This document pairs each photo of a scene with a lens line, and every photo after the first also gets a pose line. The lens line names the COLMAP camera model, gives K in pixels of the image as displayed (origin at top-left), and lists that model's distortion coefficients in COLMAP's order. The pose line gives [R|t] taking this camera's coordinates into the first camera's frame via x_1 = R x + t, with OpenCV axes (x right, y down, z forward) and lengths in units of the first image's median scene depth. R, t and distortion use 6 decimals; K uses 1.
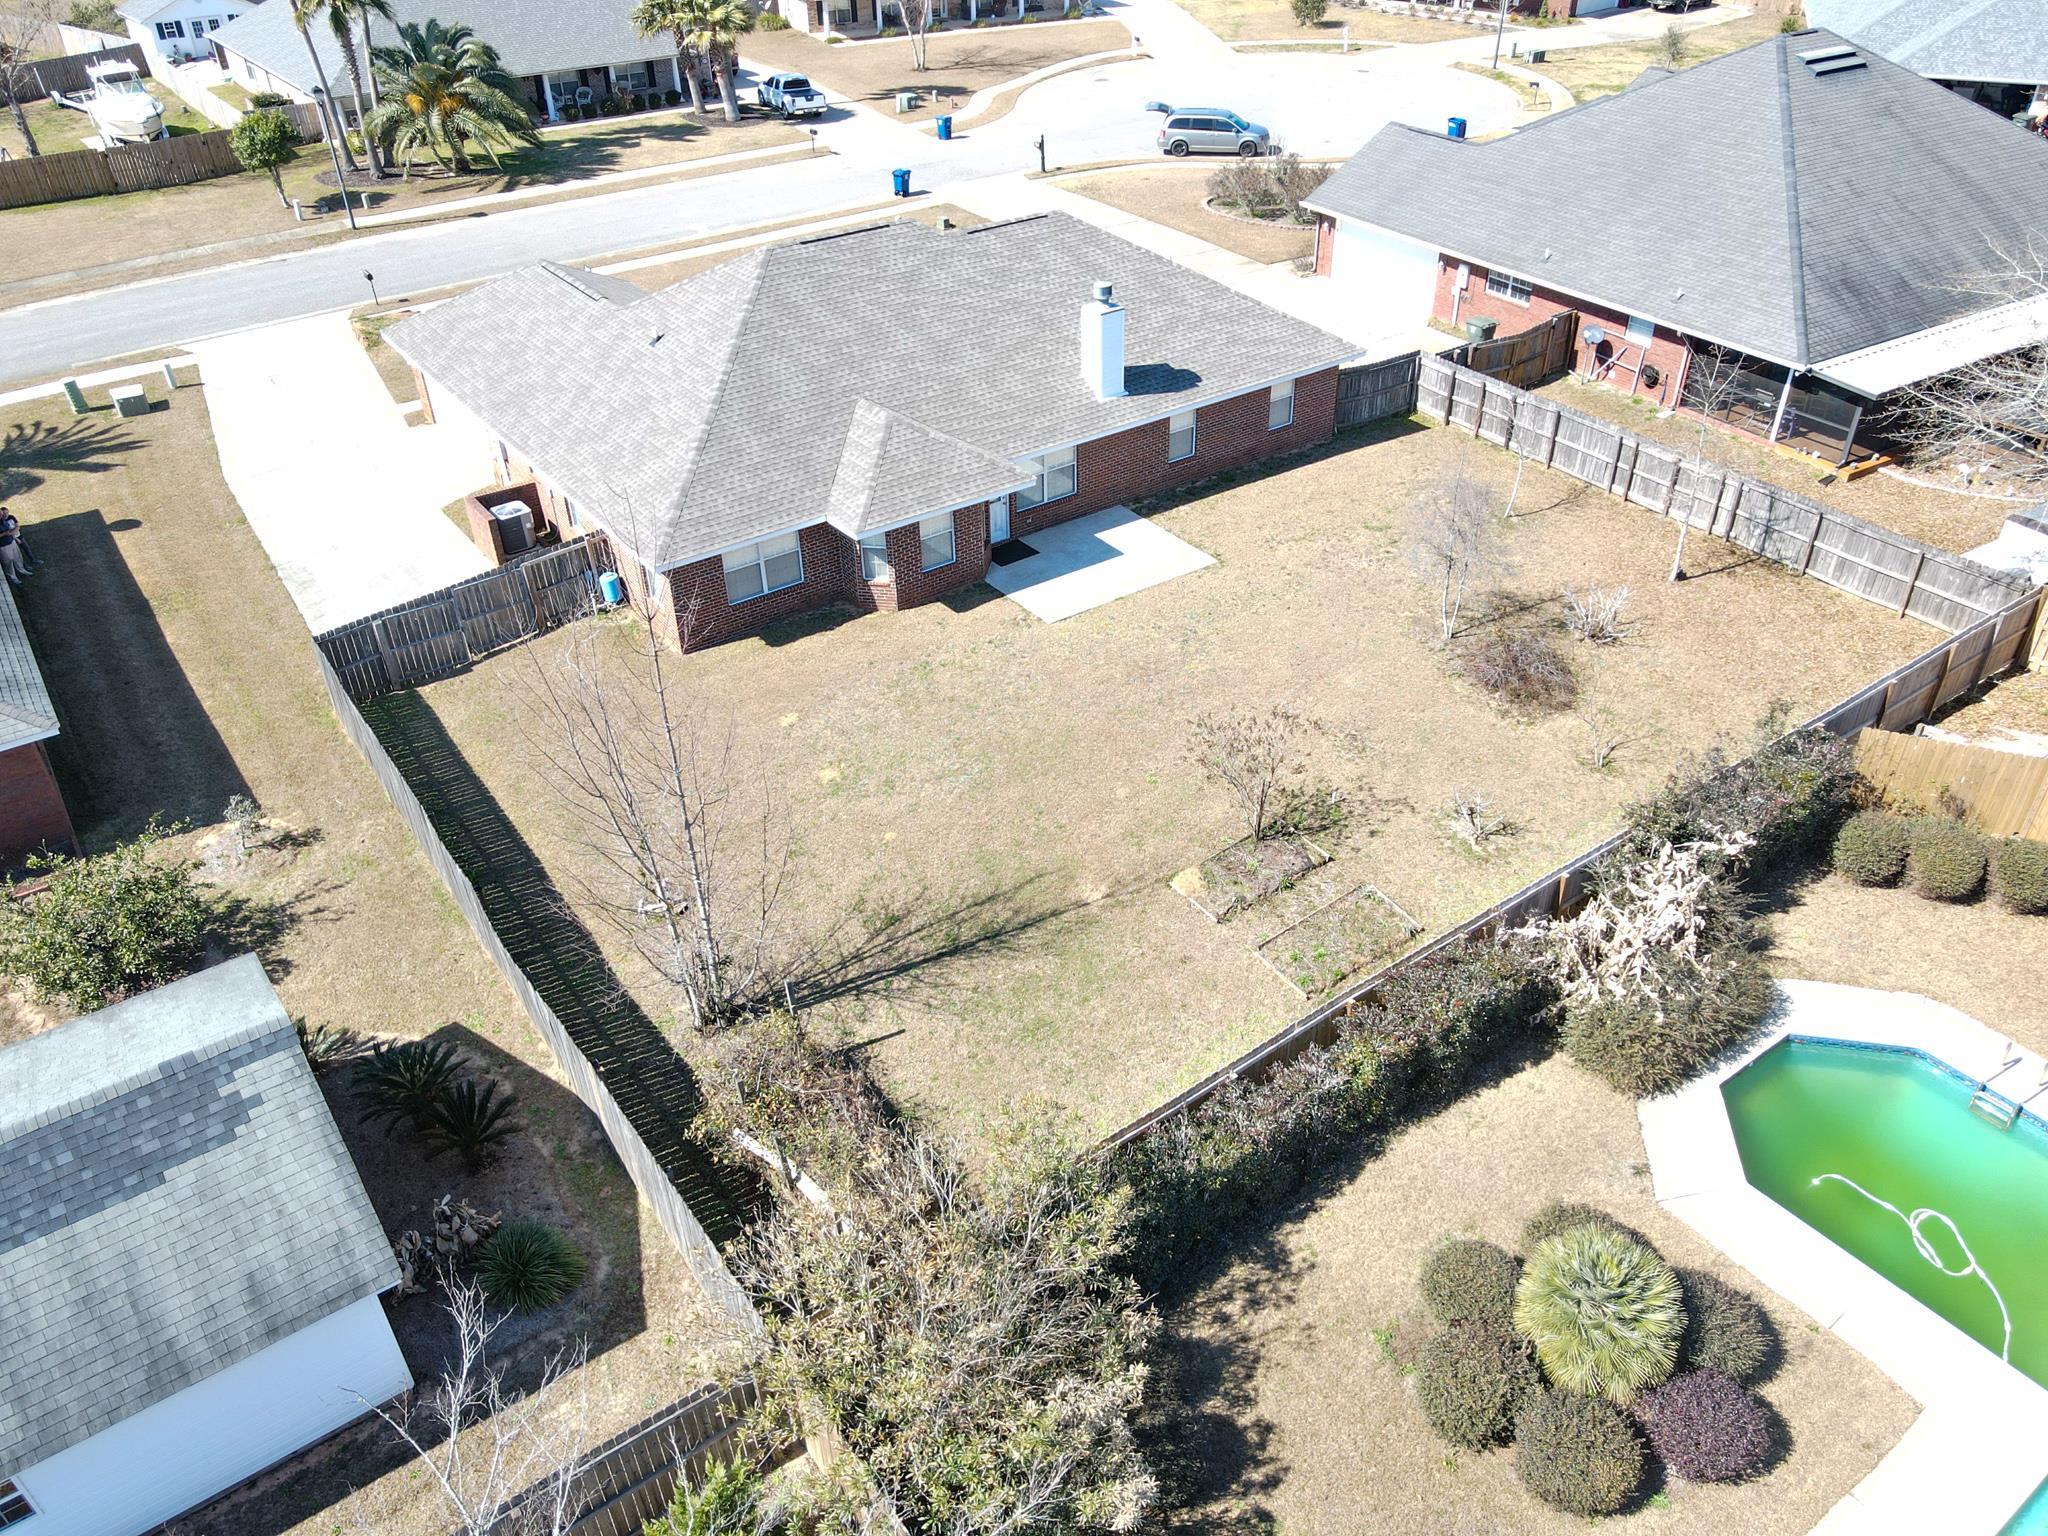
lens RADIAL K [[1500.7, 0, 1024.0], [0, 1500.7, 768.0], [0, 0, 1]] dist [0.008368, 0.008395]
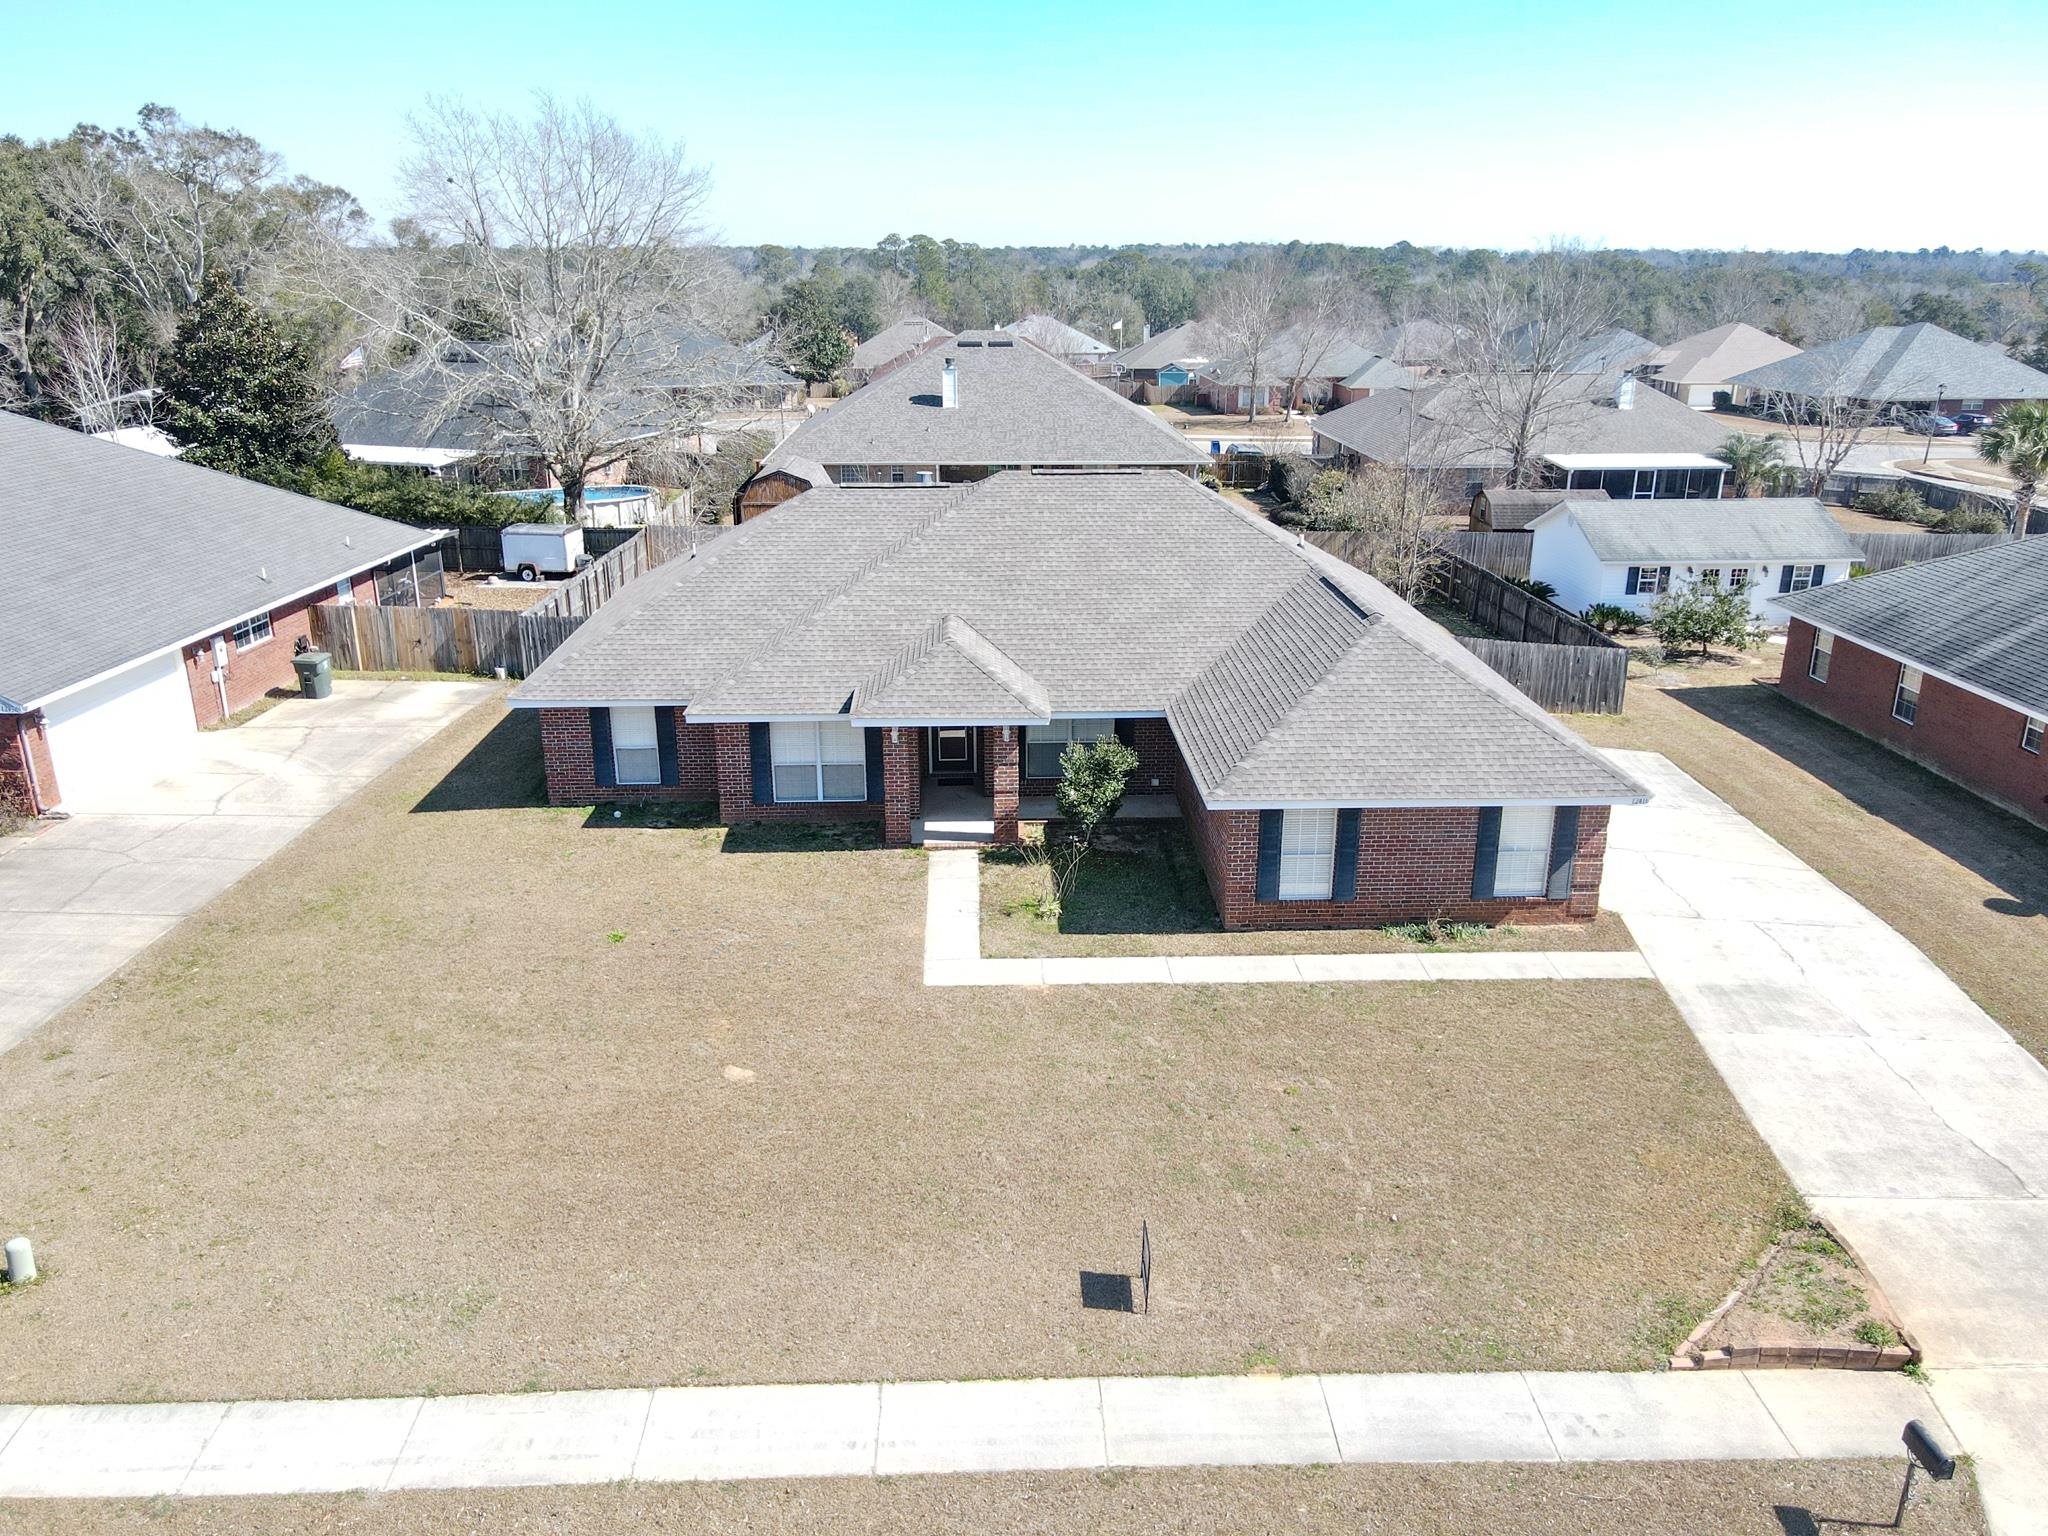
lens RADIAL K [[1500.7, 0, 1024.0], [0, 1500.7, 768.0], [0, 0, 1]] dist [0.008368, 0.008395]
pose [[-0.841922, -0.154794, 0.516920, -0.567326], [0.326002, 0.617458, 0.715869, -0.853769], [-0.429988, 0.771223, -0.469389, 1.474229]]
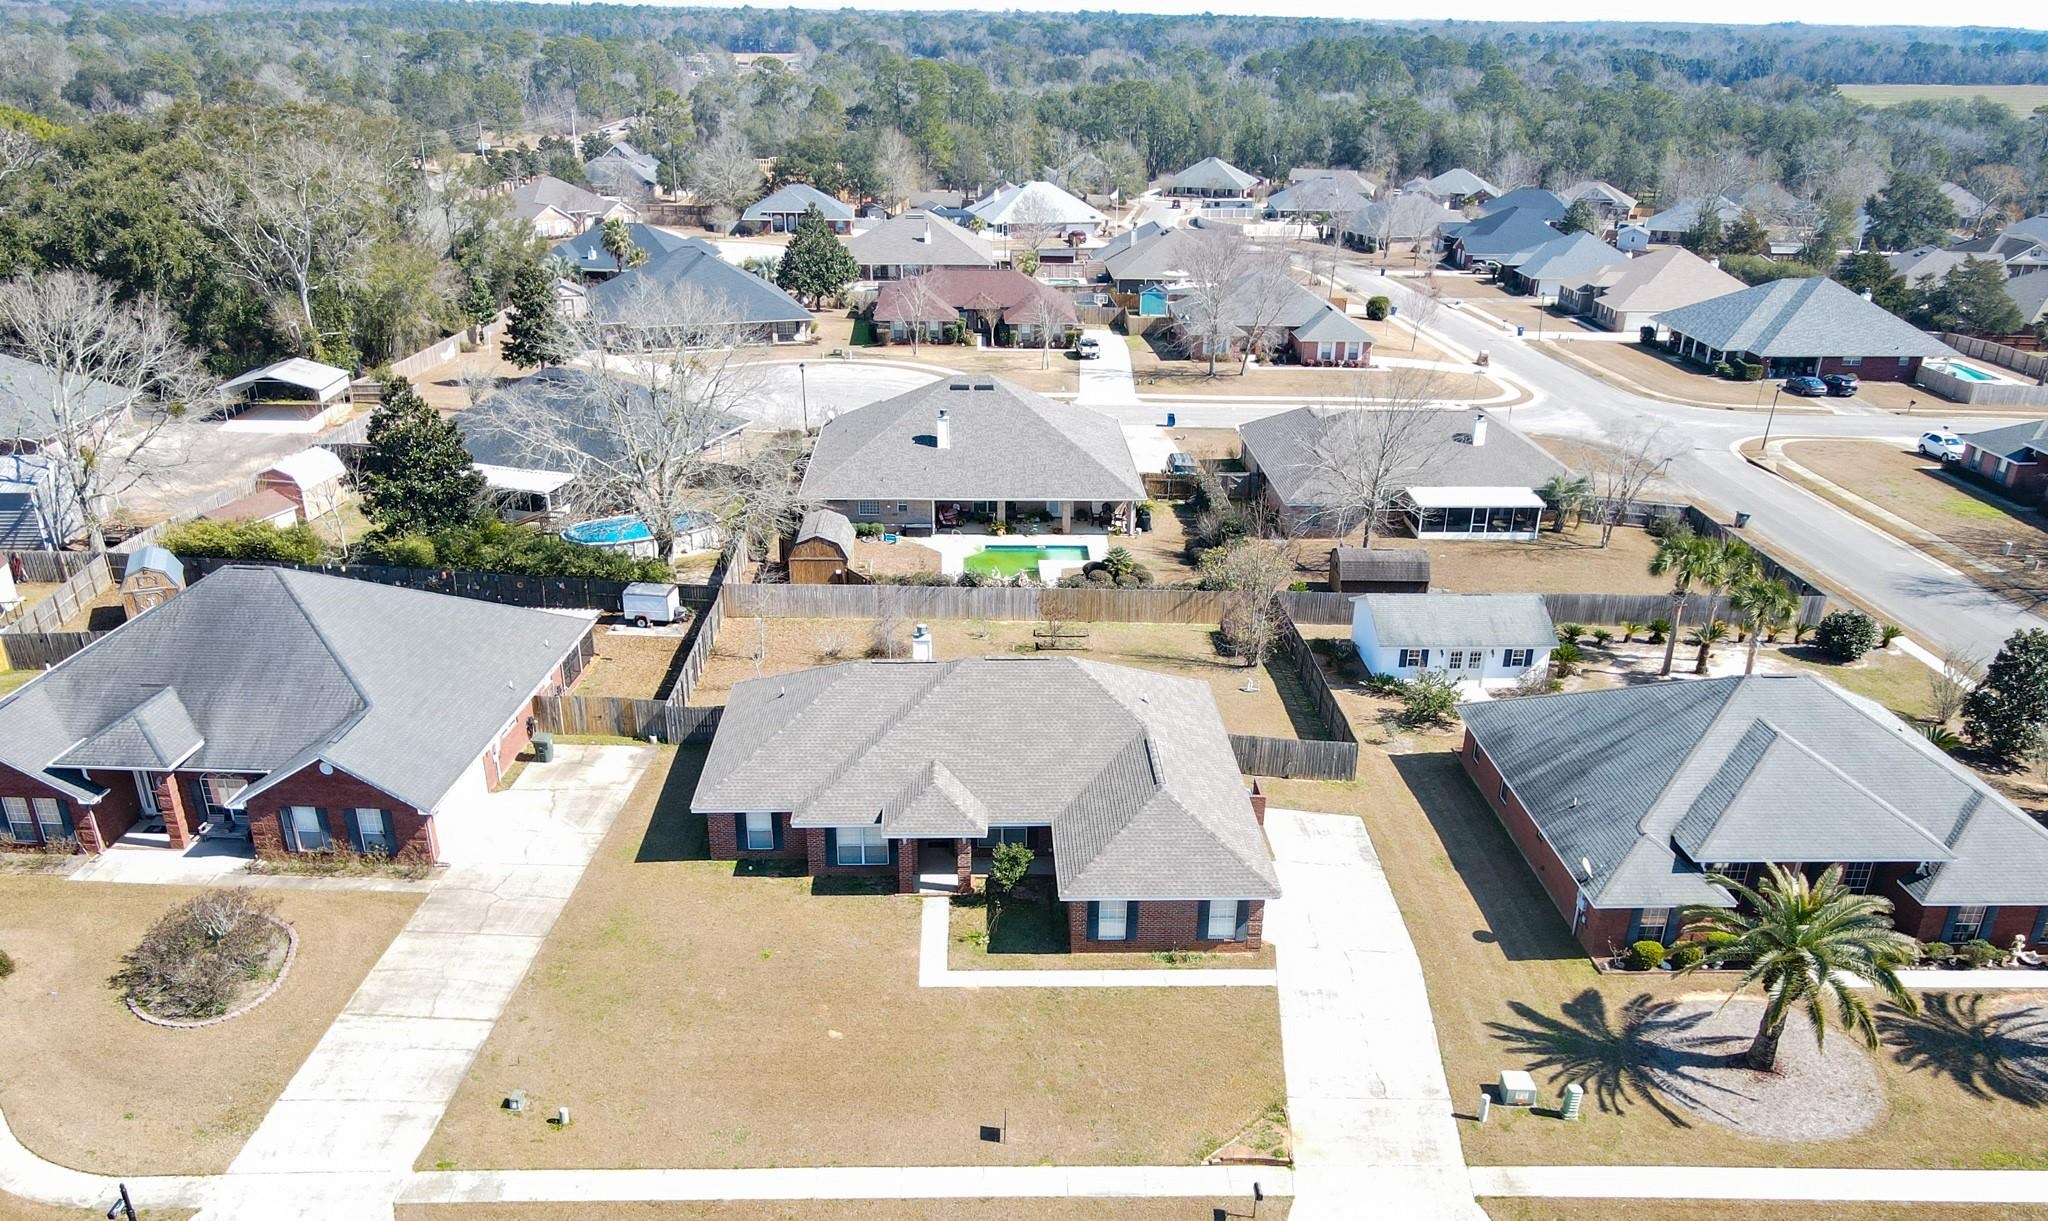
lens RADIAL K [[1581.1, 0, 1018.7], [0, 1581.1, 749.4], [0, 0, 1]] dist [-0.030913, 0.114136]
pose [[-0.836431, -0.223908, 0.500249, -0.916228], [0.324311, 0.533592, 0.781090, -1.483729], [-0.441821, 0.815564, -0.373697, 1.569022]]
